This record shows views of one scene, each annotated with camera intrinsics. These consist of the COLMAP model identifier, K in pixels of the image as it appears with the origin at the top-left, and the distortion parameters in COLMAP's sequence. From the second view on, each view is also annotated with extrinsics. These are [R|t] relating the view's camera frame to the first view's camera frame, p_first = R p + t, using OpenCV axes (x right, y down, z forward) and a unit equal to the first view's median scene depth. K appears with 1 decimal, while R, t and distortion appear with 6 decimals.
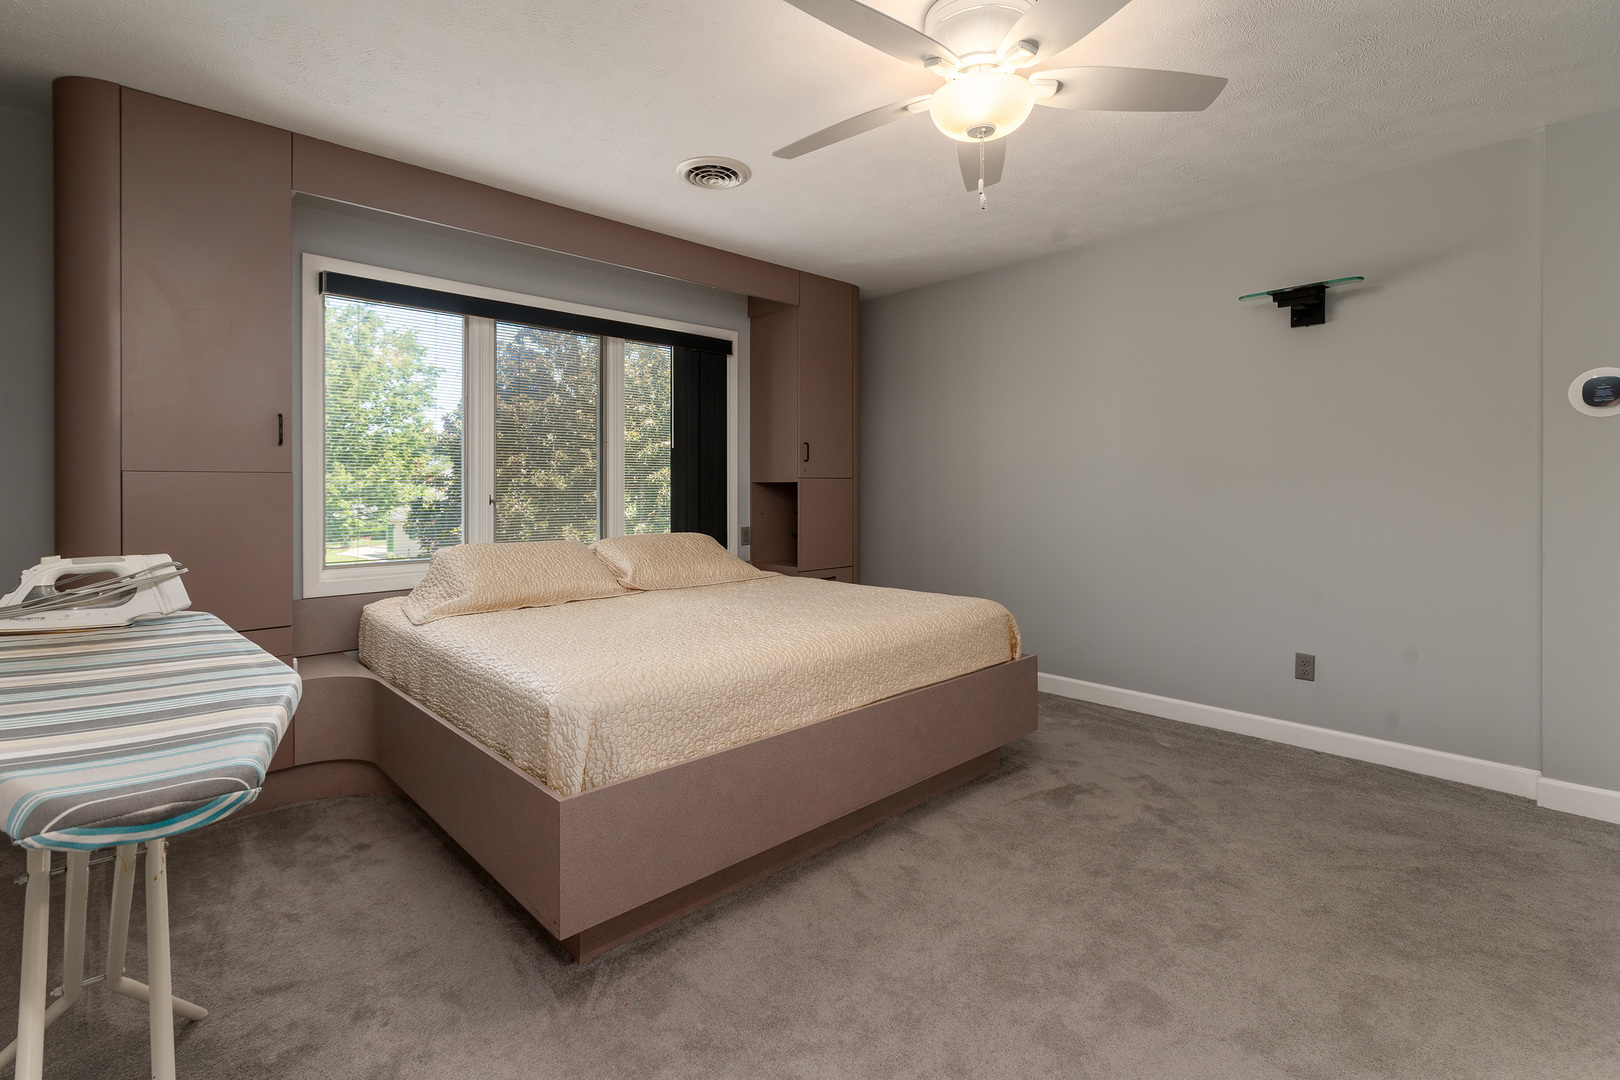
lens RADIAL K [[756.6, 0, 810.8], [0, 756.6, 488.2], [0, 0, 1]] dist [0.000912, 0.000046]
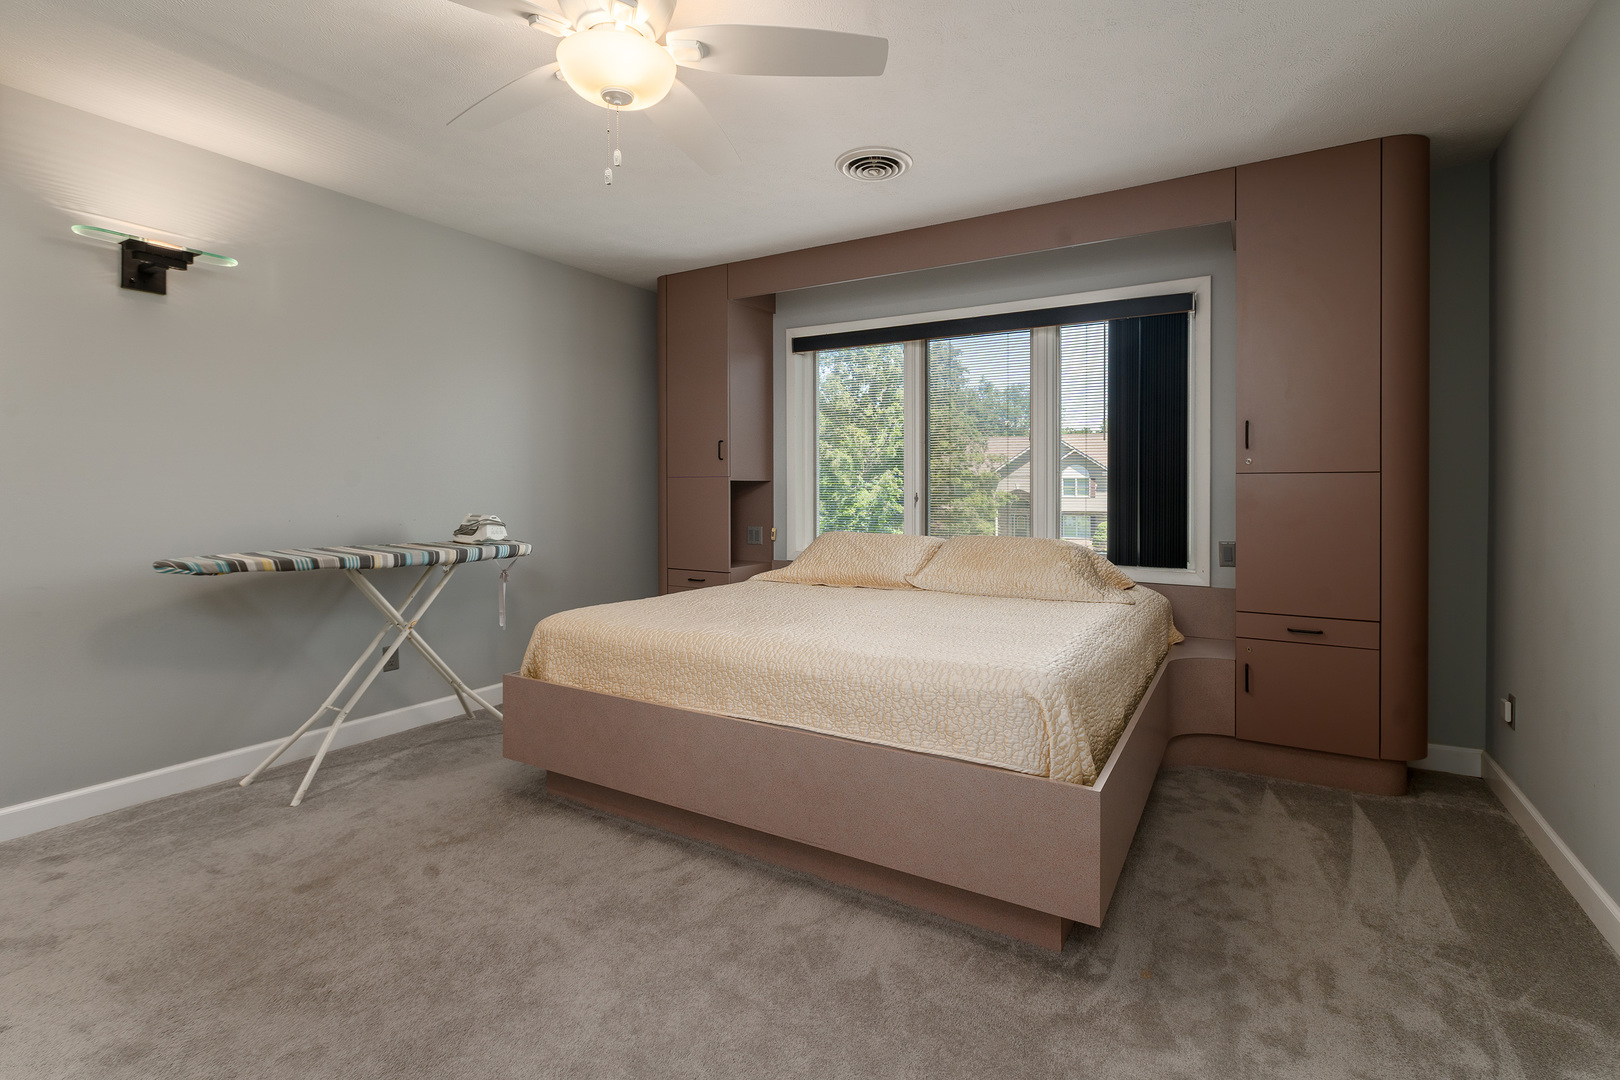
lens RADIAL K [[747.5, 0, 811.3], [0, 747.5, 492.9], [0, 0, 1]] dist [-0.026583, -0.000061]
pose [[0.262222, 0.005275, -0.964993, 0.734835], [-0.003378, 0.999984, 0.004548, 0.005014], [0.965002, 0.002068, 0.262236, 0.639906]]
